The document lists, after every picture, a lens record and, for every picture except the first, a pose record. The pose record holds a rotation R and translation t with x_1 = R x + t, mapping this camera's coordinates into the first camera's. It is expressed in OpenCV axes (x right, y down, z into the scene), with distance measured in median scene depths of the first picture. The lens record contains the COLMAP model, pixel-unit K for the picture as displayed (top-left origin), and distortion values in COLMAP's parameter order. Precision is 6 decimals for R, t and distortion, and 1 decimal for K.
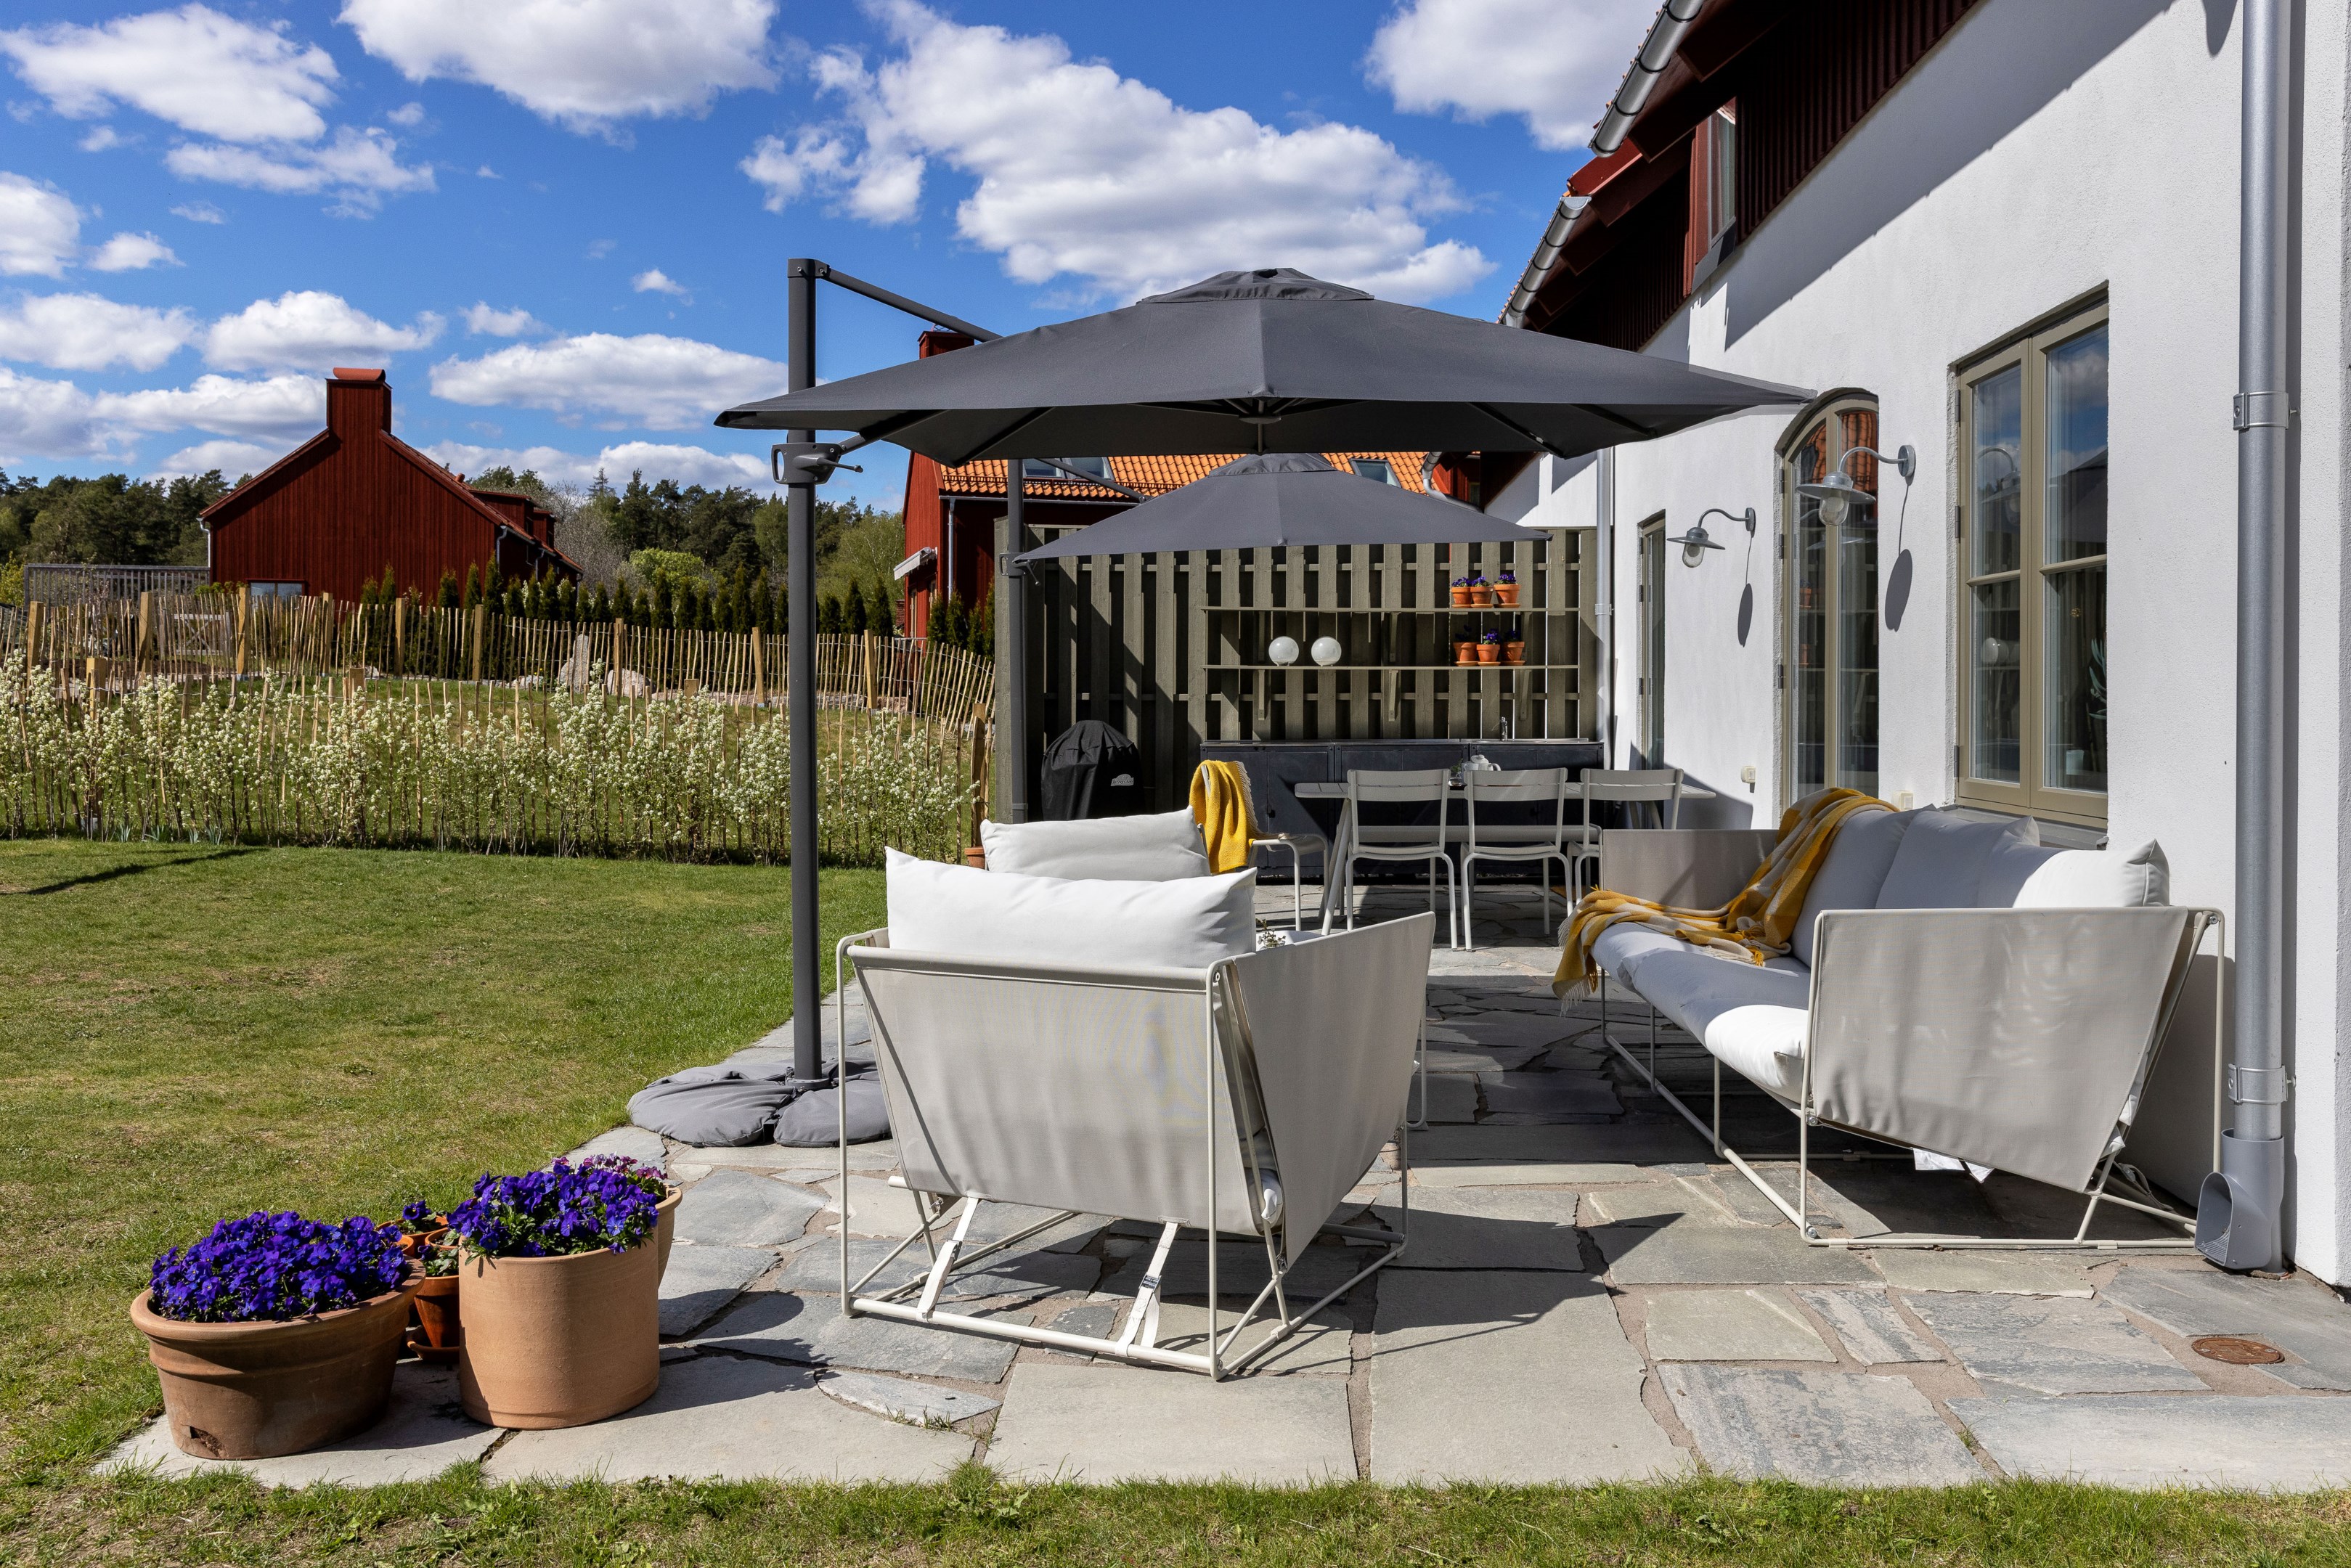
lens RADIAL K [[1888.6, 0, 1258.4], [0, 1888.6, 772.6], [0, 0, 1]] dist [0.004442, 0.002109]
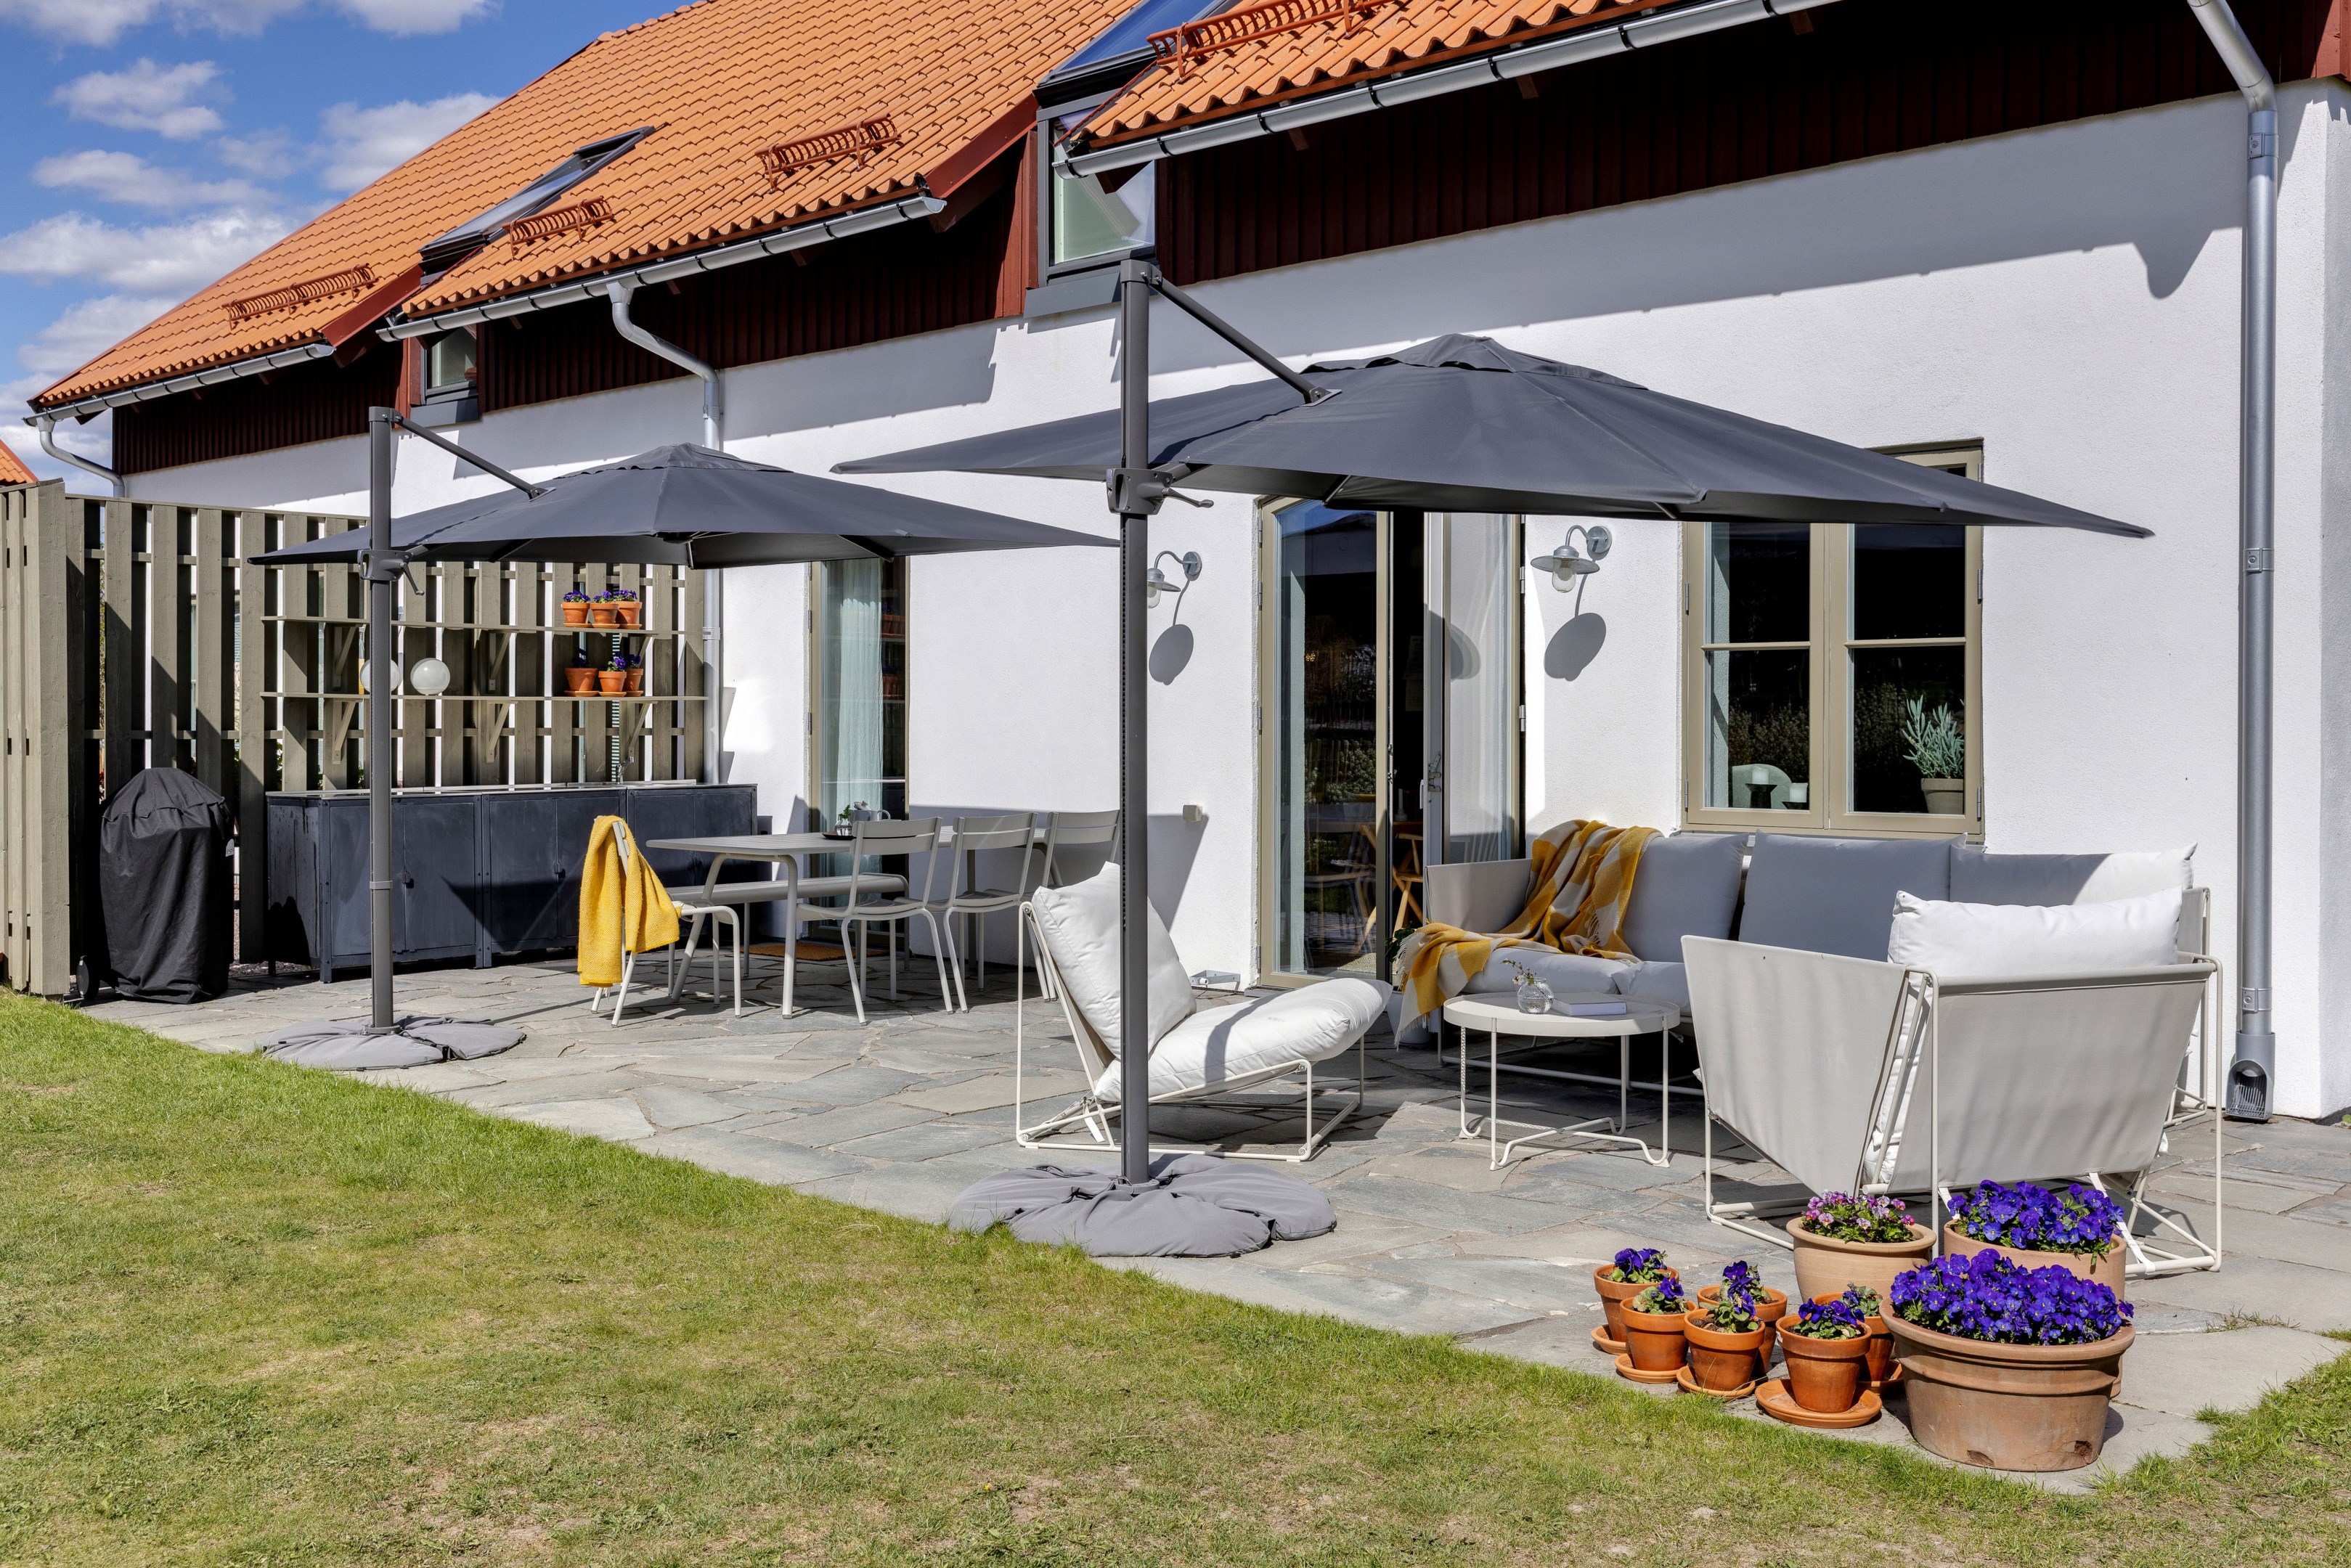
lens RADIAL K [[2302.4, 0, 1134.9], [0, 2302.4, 774.3], [0, 0, 1]] dist [0.008558, 0.009784]
pose [[0.675532, -0.013585, 0.737206, -0.665932], [0.023830, 0.999710, -0.003414, -0.016889], [-0.736946, 0.019874, 0.675660, 0.170455]]
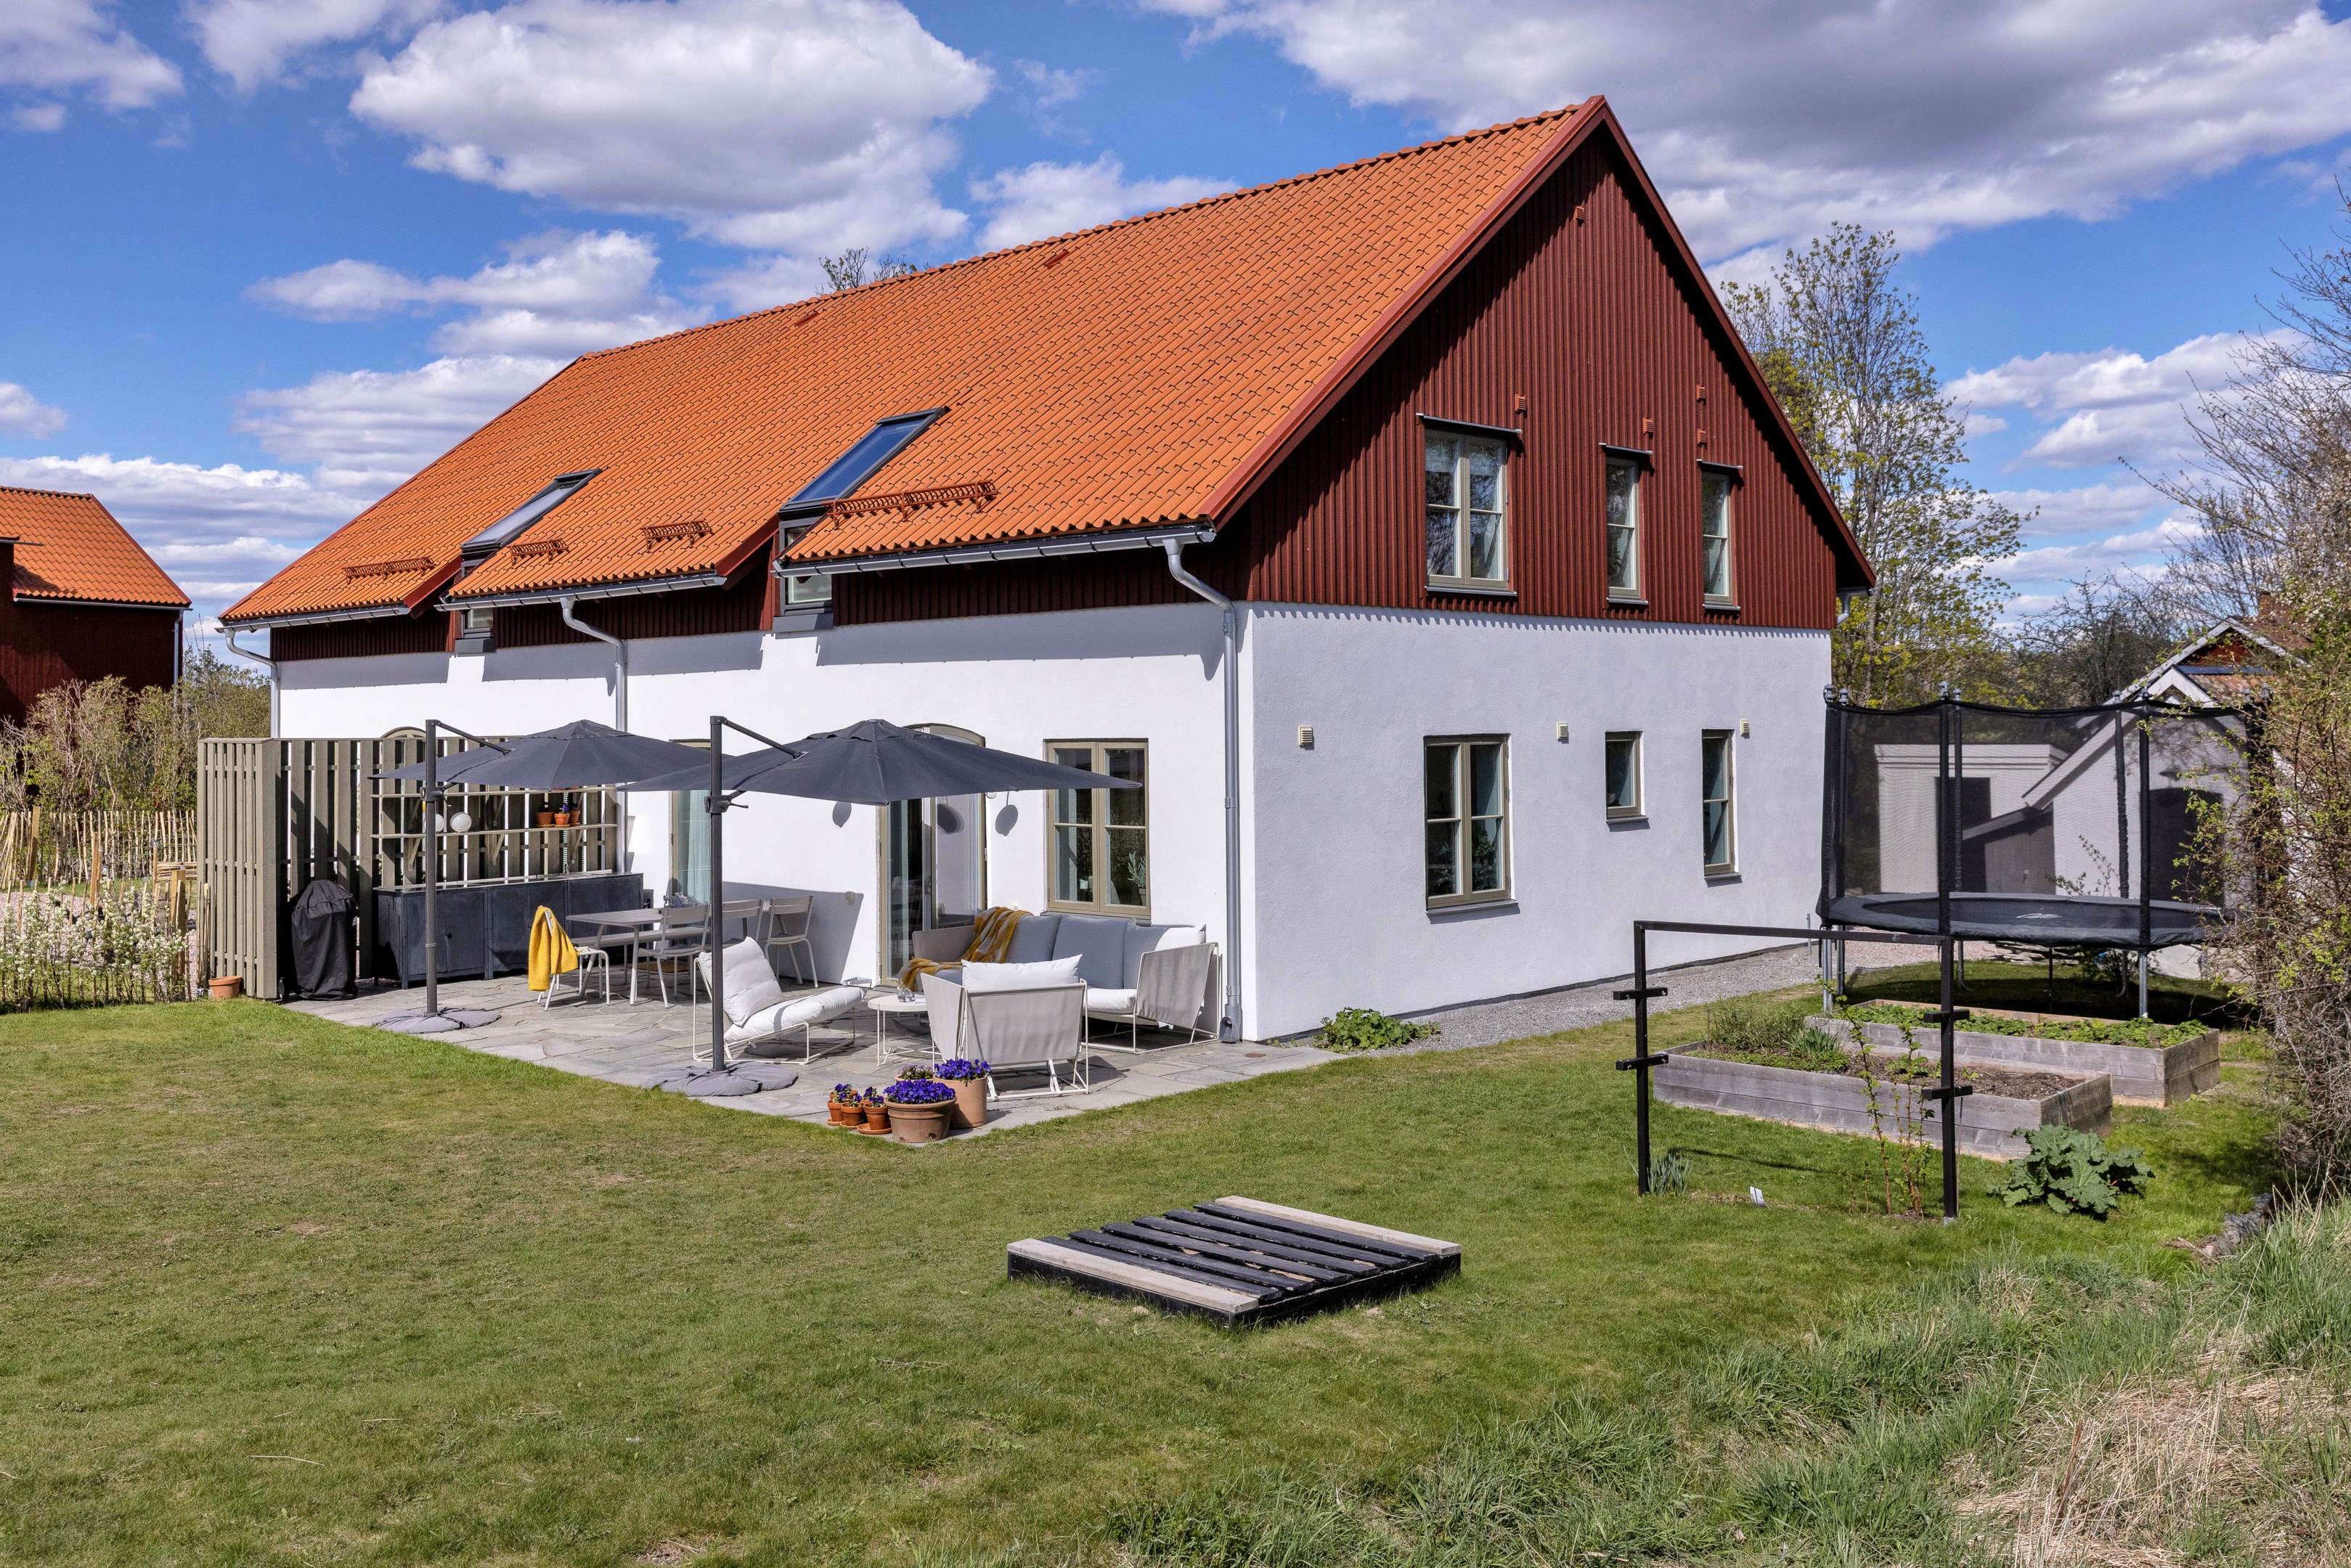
lens RADIAL K [[2150.3, 0, 1182.6], [0, 2150.3, 674.8], [0, 0, 1]] dist [-0.004065, -0.010770]
pose [[0.667920, 0.005037, 0.744216, -1.165355], [0.037492, 0.998480, -0.040406, -0.124032], [-0.743288, 0.054890, 0.666716, -0.765483]]
